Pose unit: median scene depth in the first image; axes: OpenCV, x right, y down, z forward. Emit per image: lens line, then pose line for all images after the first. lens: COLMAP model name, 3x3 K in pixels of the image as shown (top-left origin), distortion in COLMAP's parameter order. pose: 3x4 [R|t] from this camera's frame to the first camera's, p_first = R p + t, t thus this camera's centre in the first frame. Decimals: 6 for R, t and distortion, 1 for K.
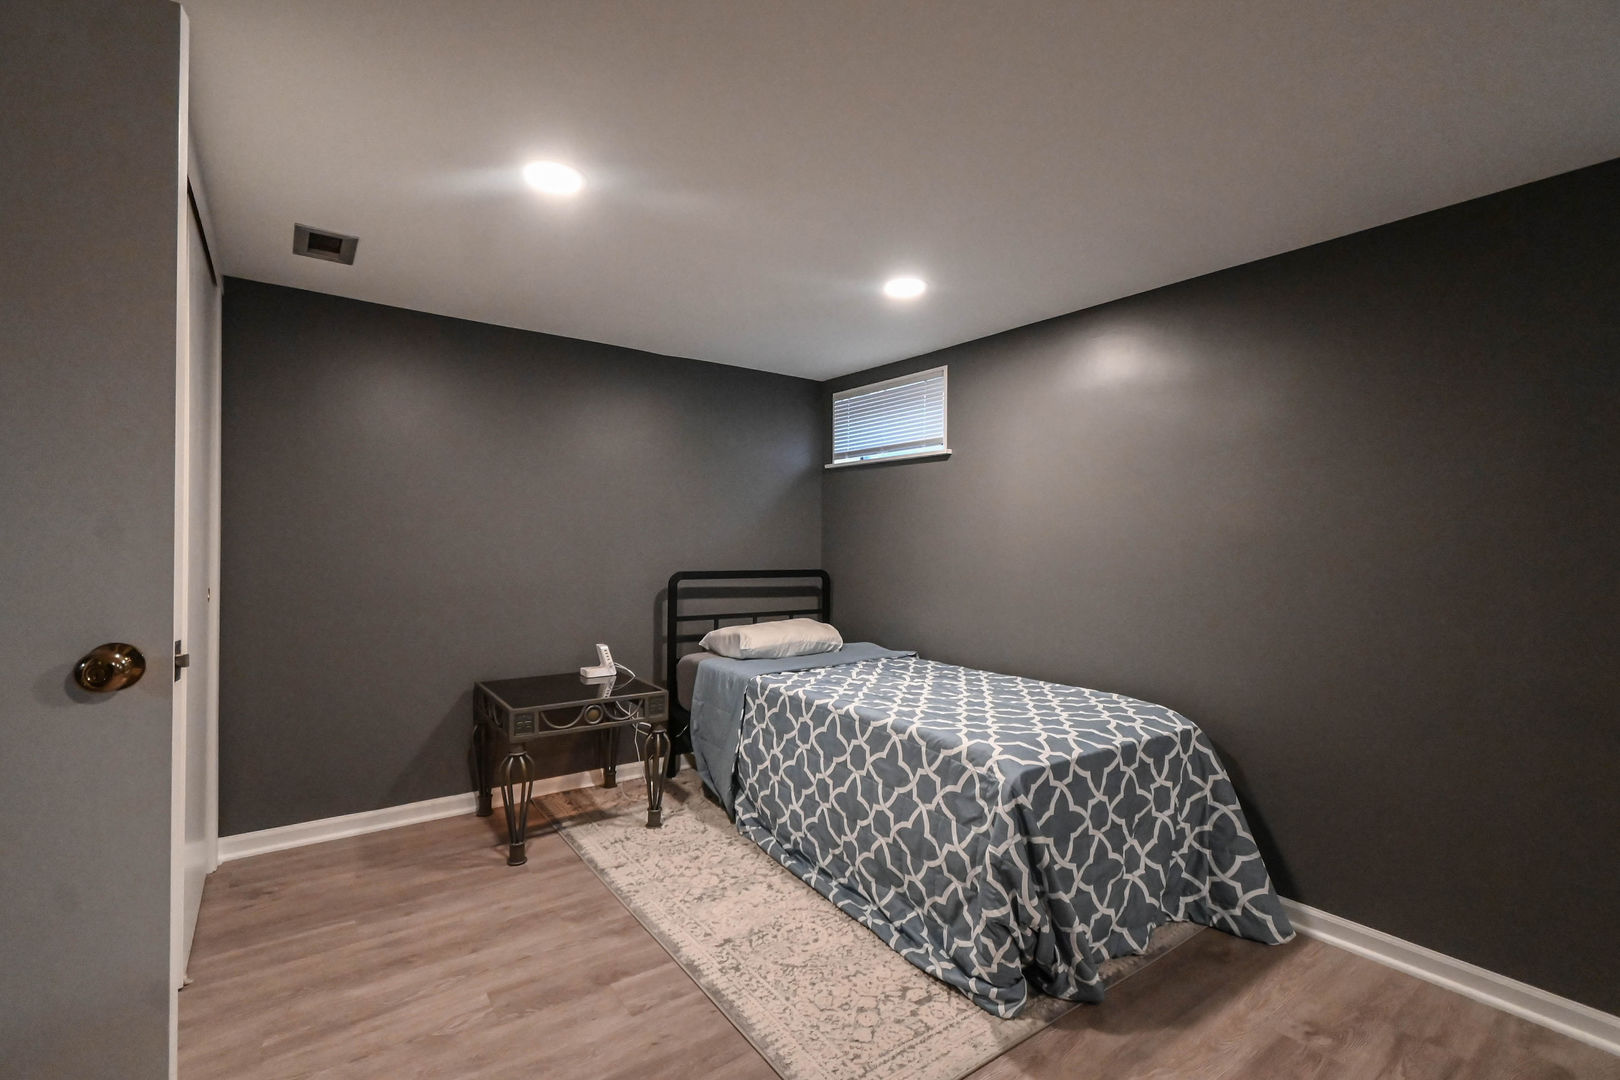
lens RADIAL K [[709.4, 0, 809.3], [0, 709.4, 543.0], [0, 0, 1]] dist [0.000930, -0.000138]
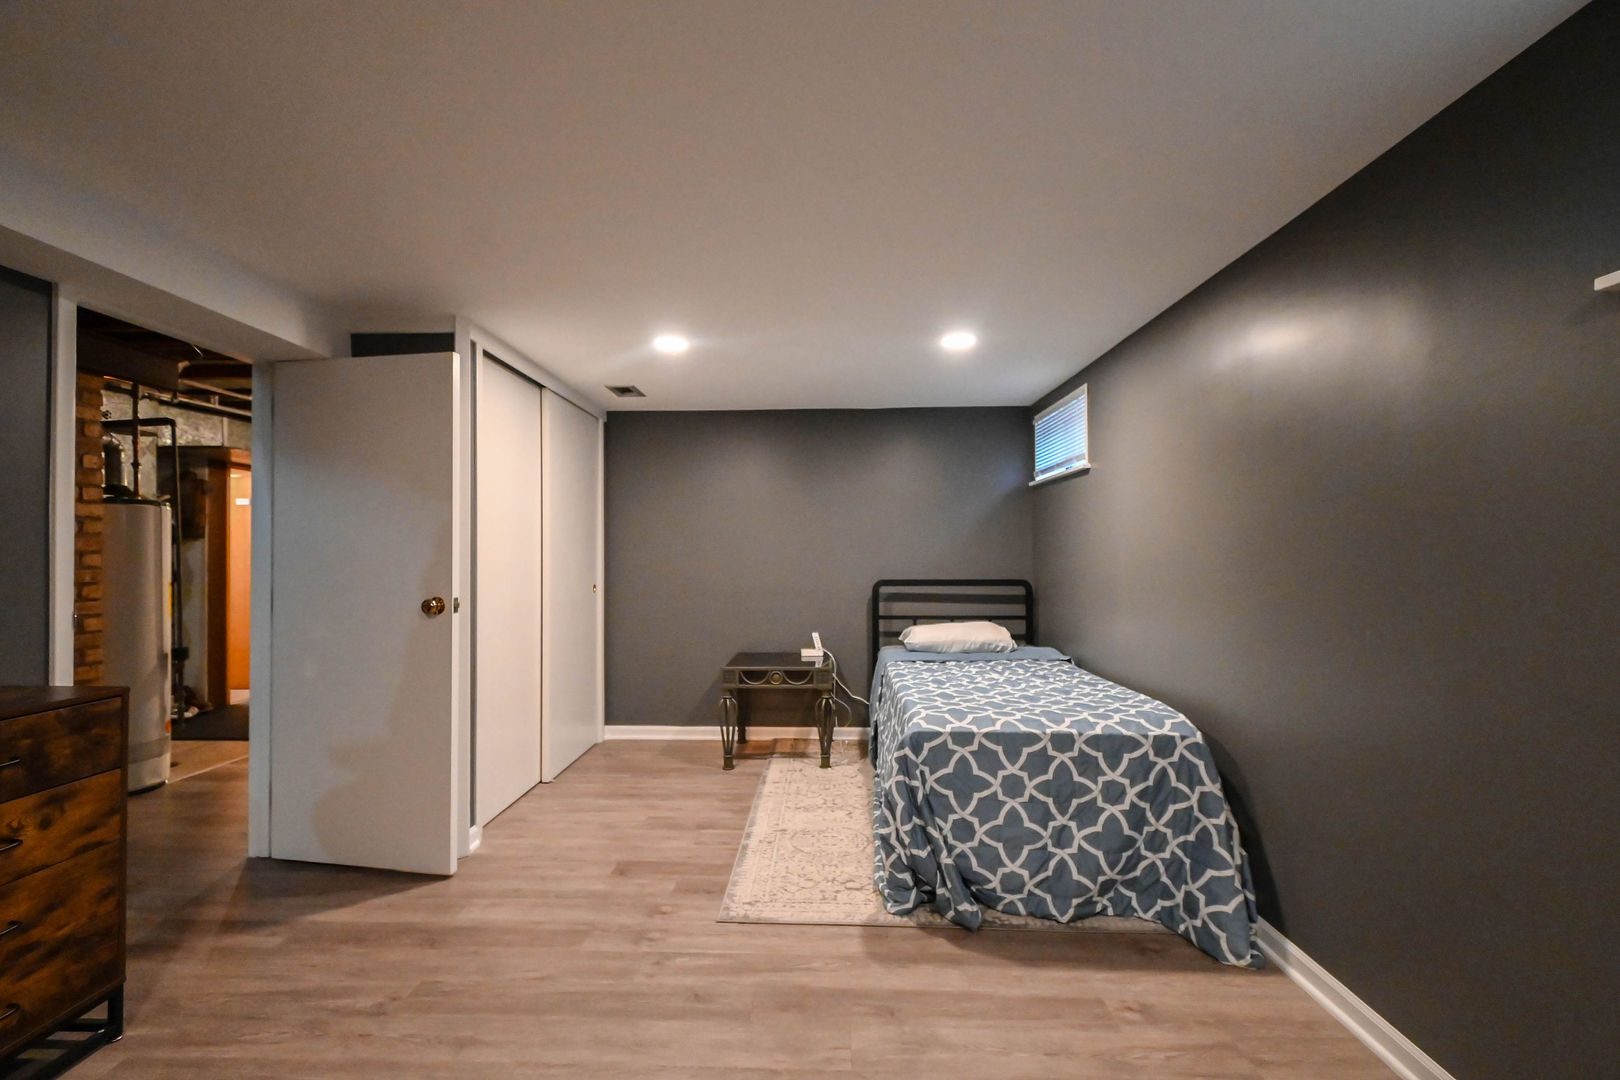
lens RADIAL K [[714.6, 0, 807.4], [0, 714.6, 547.3], [0, 0, 1]] dist [0.008368, -0.007765]
pose [[0.785696, -0.023325, -0.618173, 0.777248], [0.013592, 0.999699, -0.020445, 0.010690], [0.618463, 0.007661, 0.785777, -0.116751]]
